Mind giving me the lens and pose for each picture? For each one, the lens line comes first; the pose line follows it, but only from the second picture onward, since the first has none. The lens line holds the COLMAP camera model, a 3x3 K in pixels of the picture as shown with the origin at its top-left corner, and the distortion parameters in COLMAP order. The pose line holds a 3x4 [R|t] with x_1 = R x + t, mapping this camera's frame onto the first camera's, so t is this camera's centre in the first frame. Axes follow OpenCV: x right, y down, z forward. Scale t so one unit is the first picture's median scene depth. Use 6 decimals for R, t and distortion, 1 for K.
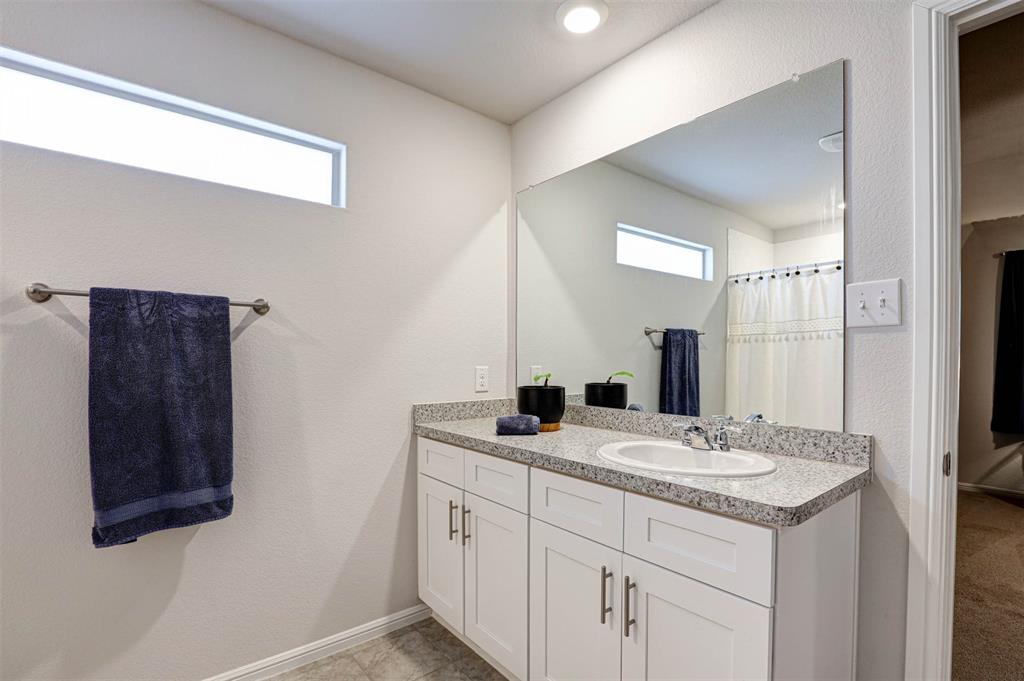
lens RADIAL K [[492.6, 0, 515.1], [0, 492.6, 364.1], [0, 0, 1]] dist [-0.002488, -0.000258]
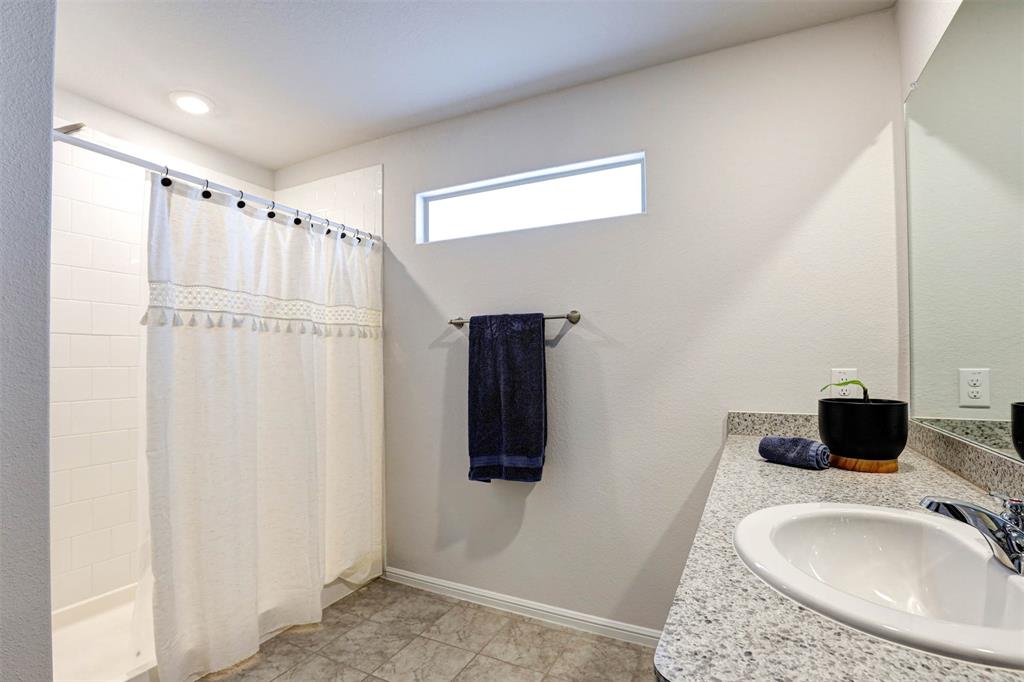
lens RADIAL K [[475.8, 0, 507.9], [0, 475.8, 358.3], [0, 0, 1]] dist [-0.023566, 0.000226]
pose [[0.416897, -0.012572, -0.908867, 0.459486], [-0.000103, 0.999904, -0.013879, 0.000194], [0.908954, 0.005880, 0.416855, 0.359191]]
